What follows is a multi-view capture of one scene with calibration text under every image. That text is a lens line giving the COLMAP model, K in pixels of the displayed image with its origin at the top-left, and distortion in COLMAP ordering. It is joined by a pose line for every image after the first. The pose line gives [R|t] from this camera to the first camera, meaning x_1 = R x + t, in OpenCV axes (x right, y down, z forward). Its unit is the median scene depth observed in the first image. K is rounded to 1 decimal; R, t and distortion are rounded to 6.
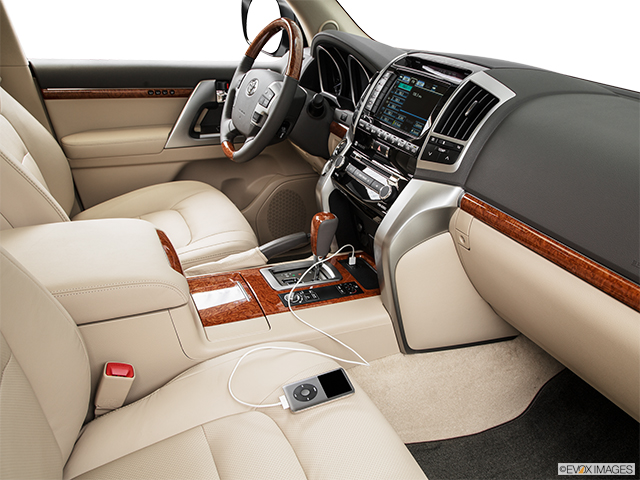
lens RADIAL K [[531.7, 0, 320.0], [0, 531.7, 240.0], [0, 0, 1]] dist [-0.058762, -0.001987]
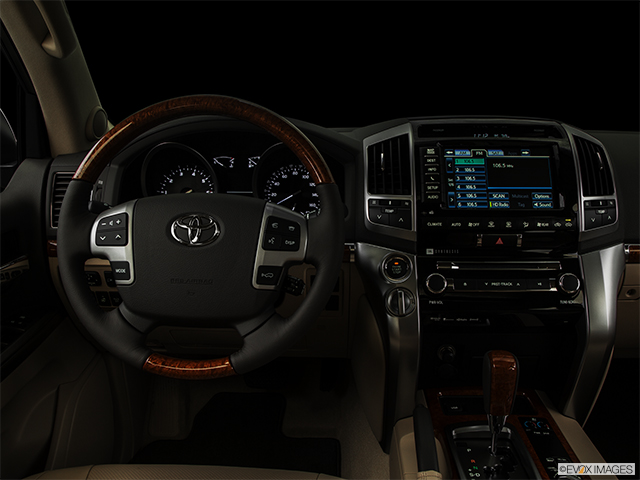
lens RADIAL K [[531.7, 0, 320.0], [0, 531.7, 240.0], [0, 0, 1]] dist [-0.058762, -0.001987]
pose [[0.434253, -0.275277, 0.857699, -0.664542], [0.412516, 0.907224, 0.082315, -0.351598], [-0.800784, 0.318069, 0.507521, 0.842936]]
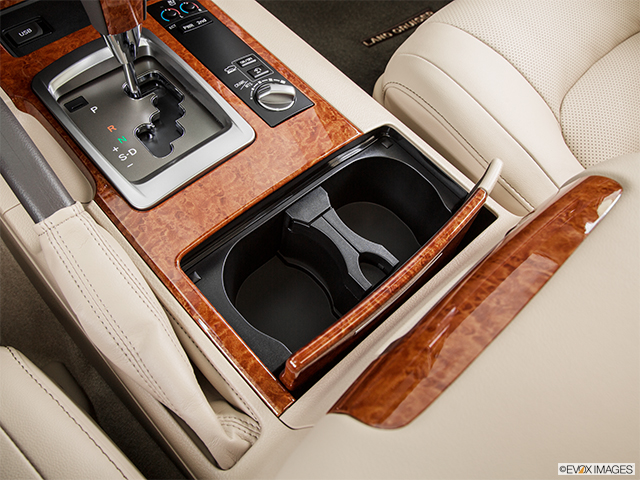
lens RADIAL K [[531.7, 0, 320.0], [0, 531.7, 240.0], [0, 0, 1]] dist [-0.058762, -0.001987]
pose [[-0.318804, -0.858698, 0.401250, -0.315289], [0.287116, 0.315957, 0.904287, -0.209763], [-0.903288, 0.403496, 0.145818, 0.973271]]
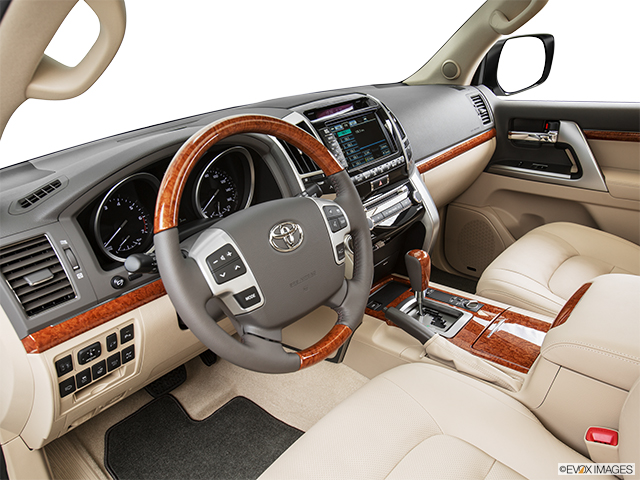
lens RADIAL K [[521.2, 0, 320.0], [0, 521.2, 240.0], [0, 0, 1]] dist [-0.006035, -0.003471]
pose [[-0.437419, -0.357555, 0.825118, -0.796633], [0.431547, 0.721531, 0.541443, -0.751783], [-0.788944, 0.592914, -0.161310, 1.383495]]
